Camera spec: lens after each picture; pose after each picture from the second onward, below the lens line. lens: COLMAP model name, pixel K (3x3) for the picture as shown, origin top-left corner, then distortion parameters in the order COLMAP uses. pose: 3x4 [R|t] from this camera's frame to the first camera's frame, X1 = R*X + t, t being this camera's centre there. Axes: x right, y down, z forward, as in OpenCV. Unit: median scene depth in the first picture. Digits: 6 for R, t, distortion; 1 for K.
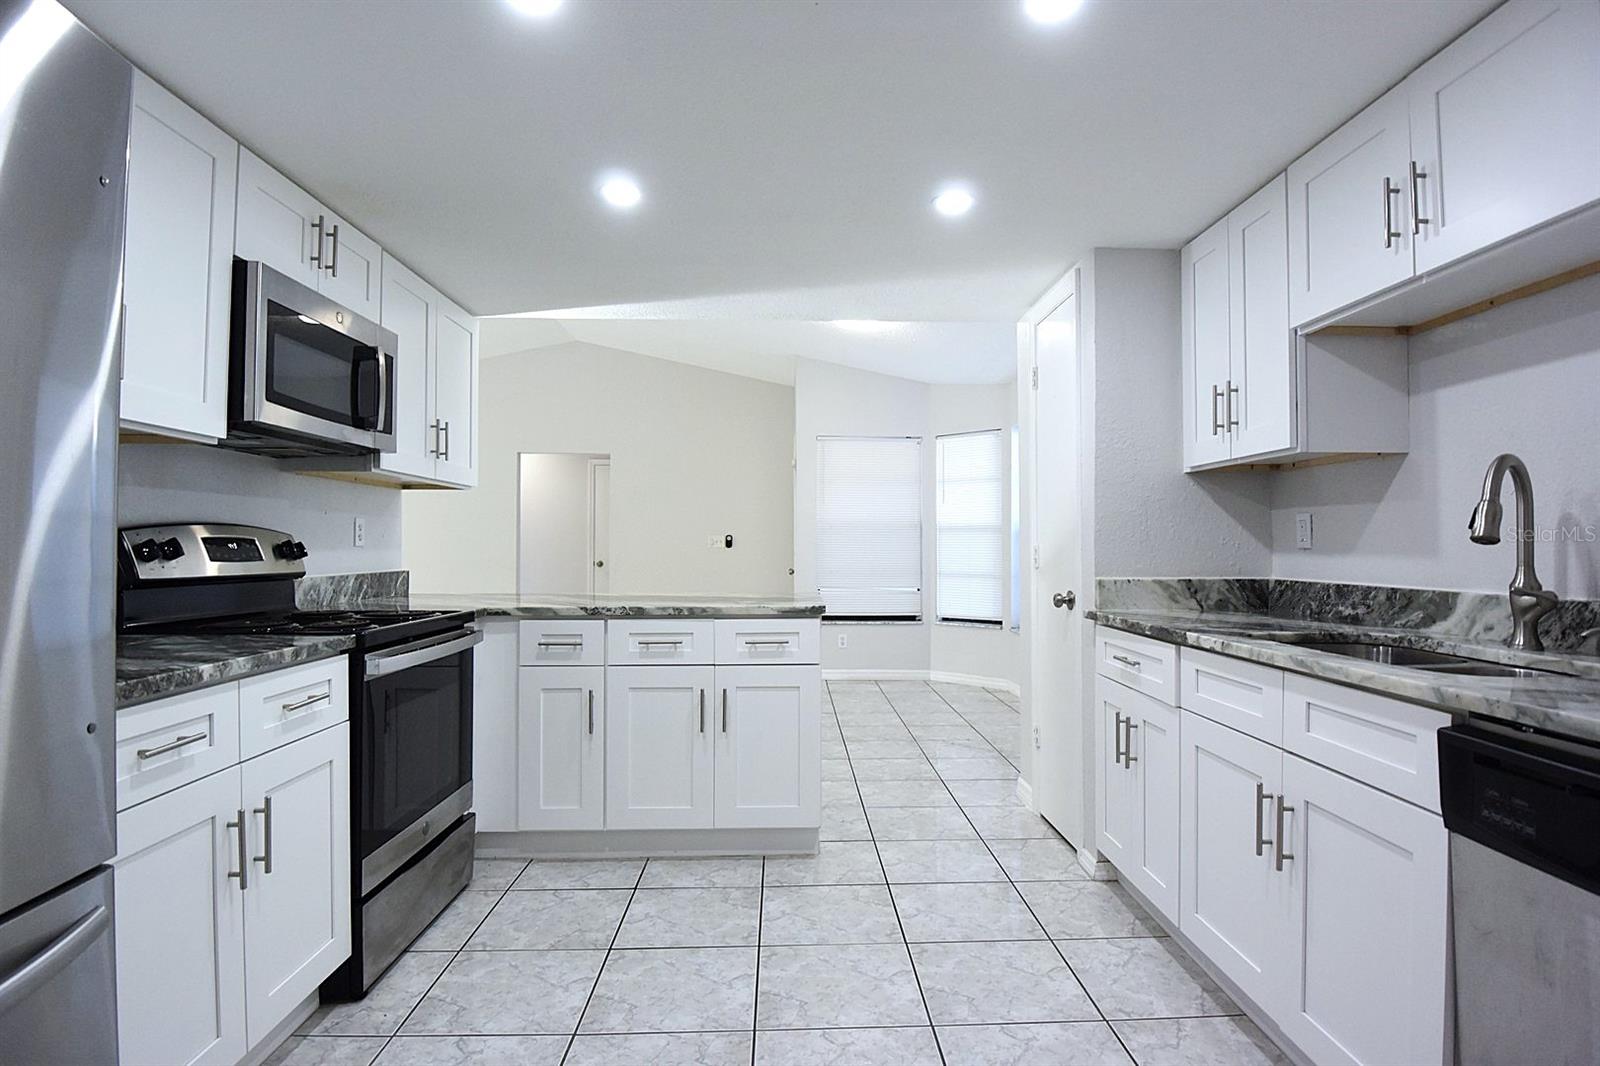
lens RADIAL K [[839.9, 0, 818.4], [0, 839.9, 535.2], [0, 0, 1]] dist [-0.000402, -0.028358]
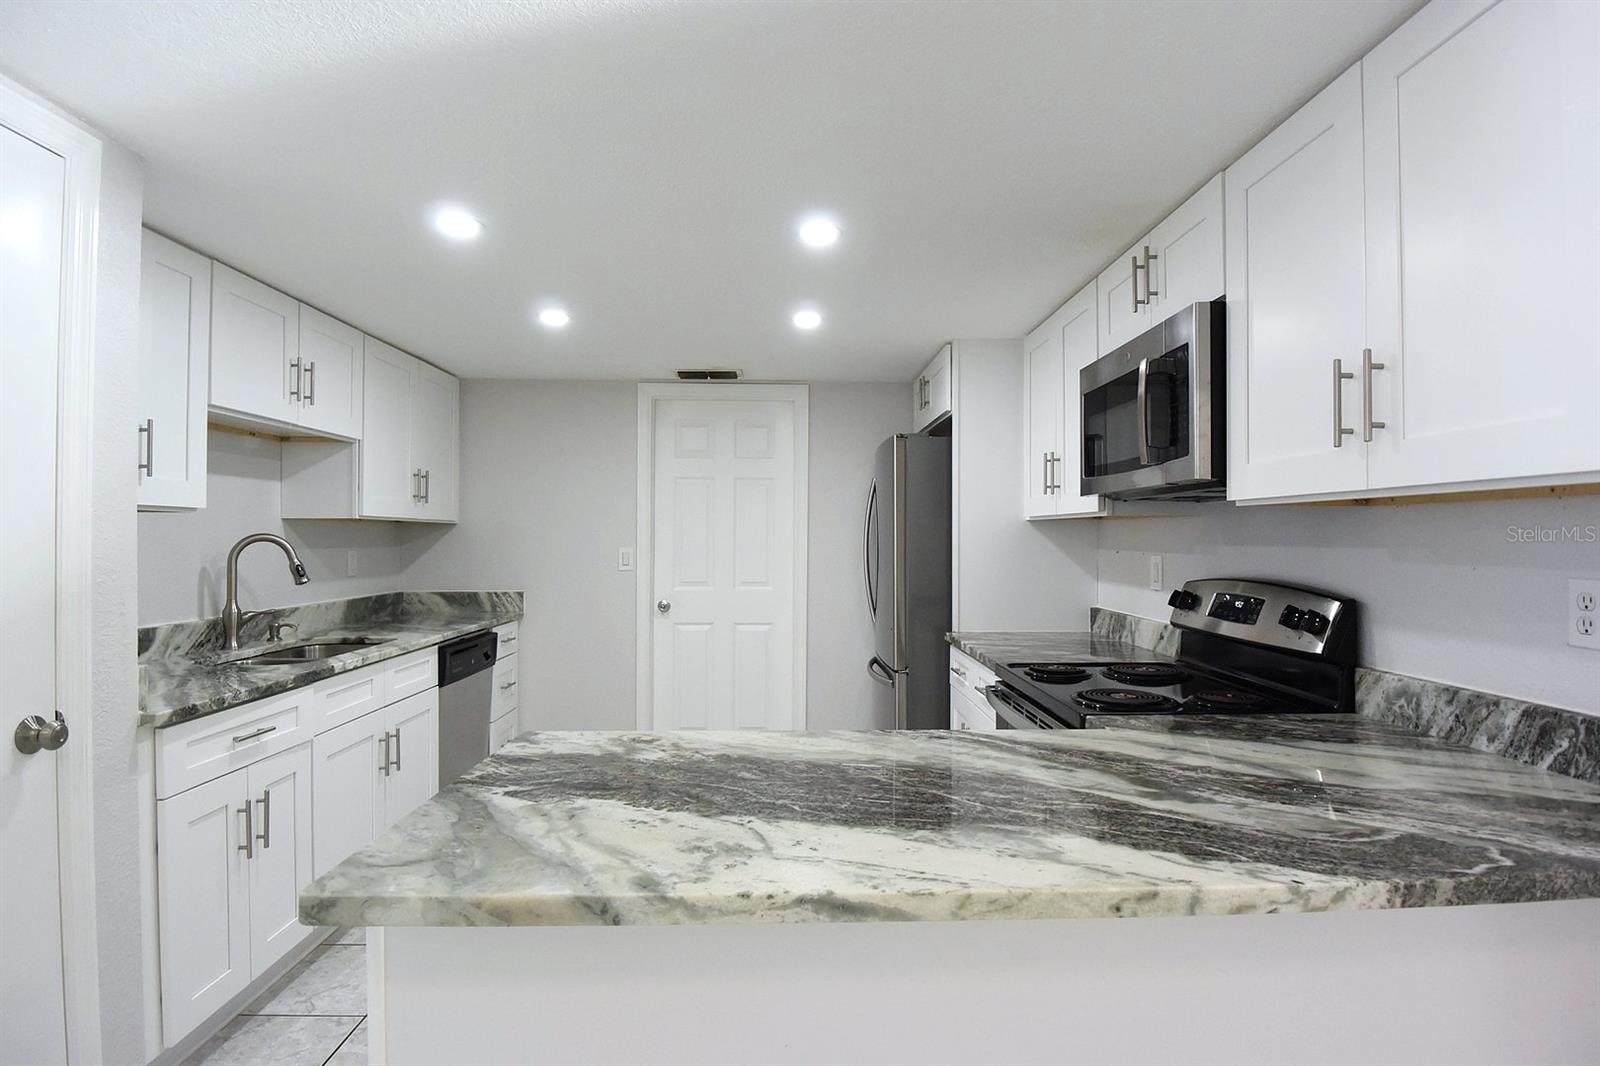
lens RADIAL K [[839.9, 0, 818.4], [0, 839.9, 535.2], [0, 0, 1]] dist [-0.000402, -0.028358]
pose [[-0.999991, -0.001594, -0.004003, -0.221120], [-0.001536, 0.999892, -0.014588, -0.047528], [0.004026, -0.014581, -0.999886, 1.856737]]
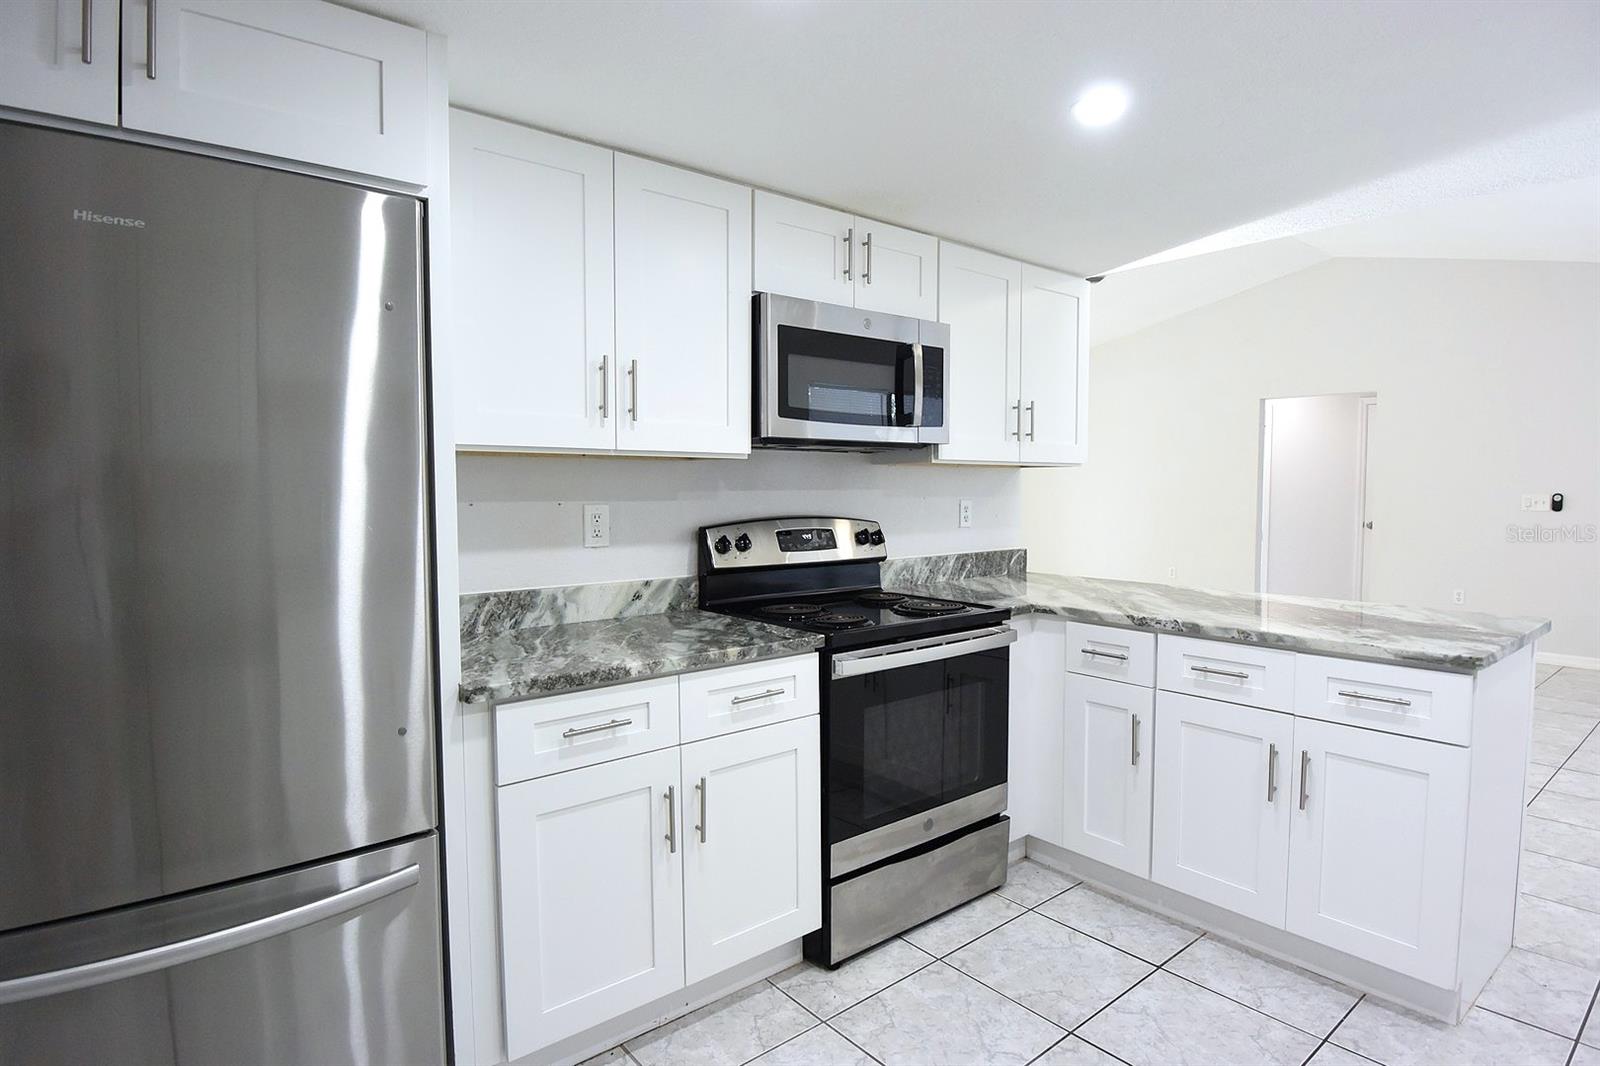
lens RADIAL K [[839.9, 0, 818.4], [0, 839.9, 535.2], [0, 0, 1]] dist [-0.000402, -0.028358]
pose [[0.611425, 0.043374, -0.790112, 0.223350], [0.012257, 0.997858, 0.064263, -0.061275], [0.791207, -0.048976, 0.609584, 0.284752]]
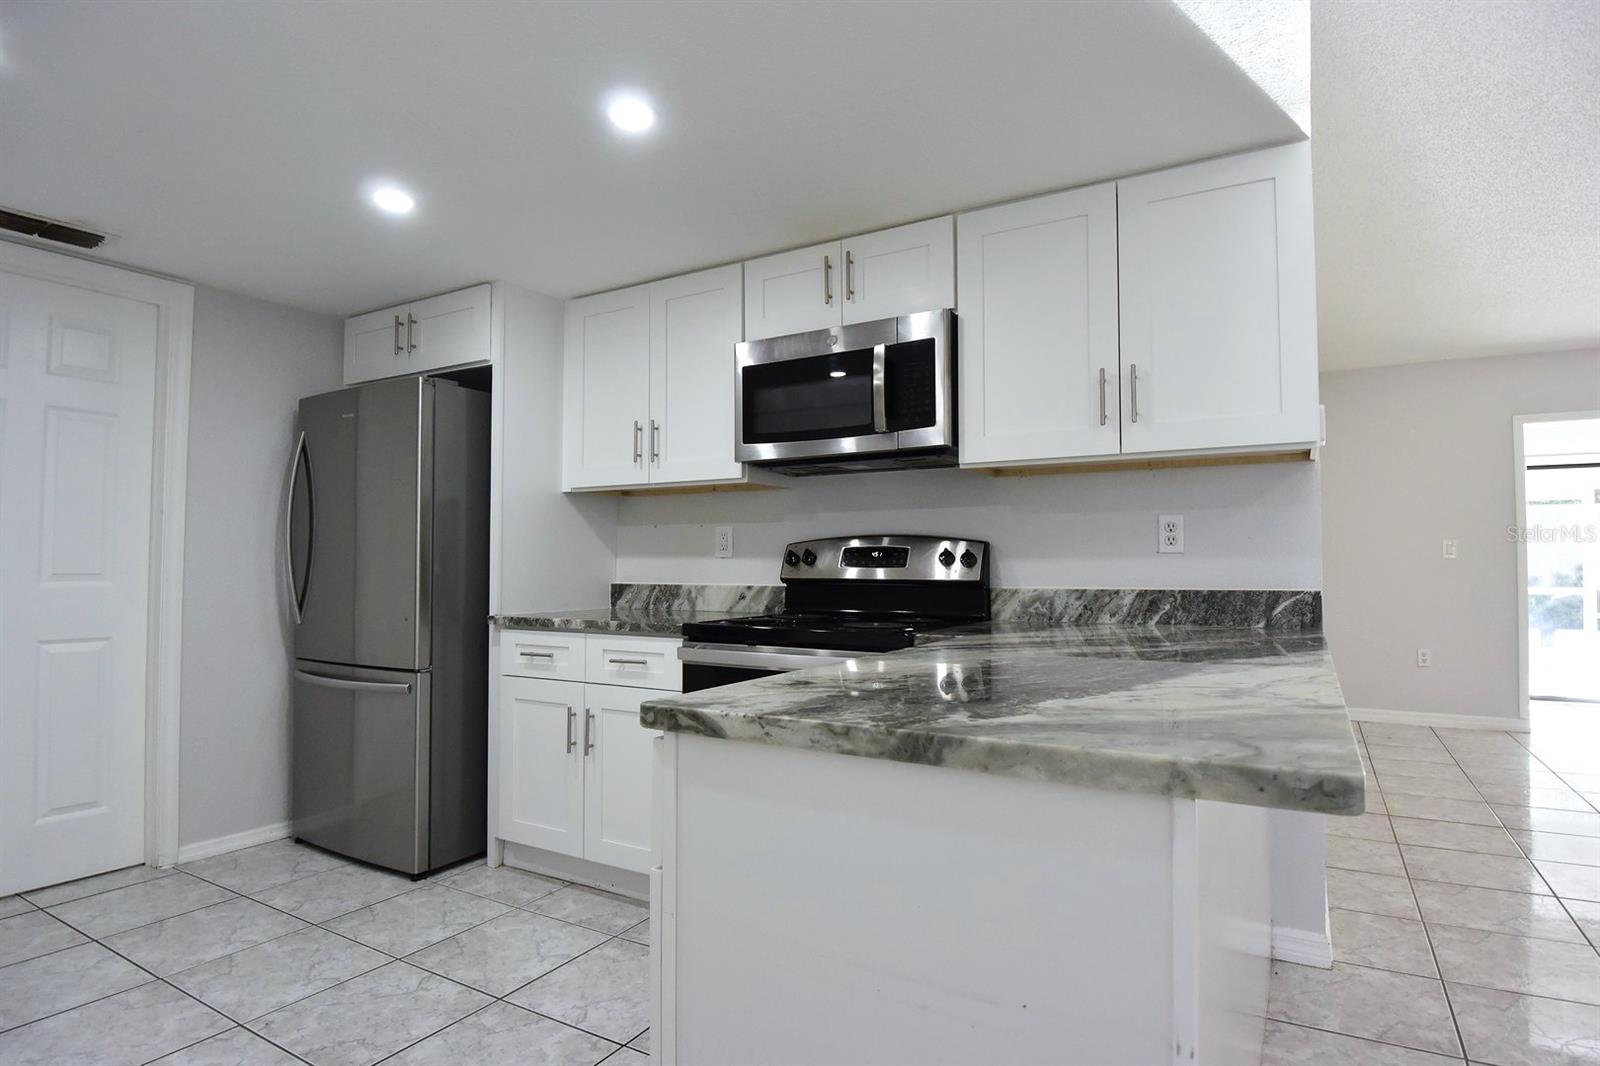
lens RADIAL K [[839.9, 0, 818.4], [0, 839.9, 535.2], [0, 0, 1]] dist [-0.000402, -0.028358]
pose [[-0.531867, -0.027673, -0.846376, 0.327996], [0.011903, 0.999123, -0.040147, 0.031368], [0.846745, -0.031428, -0.531071, 1.495715]]
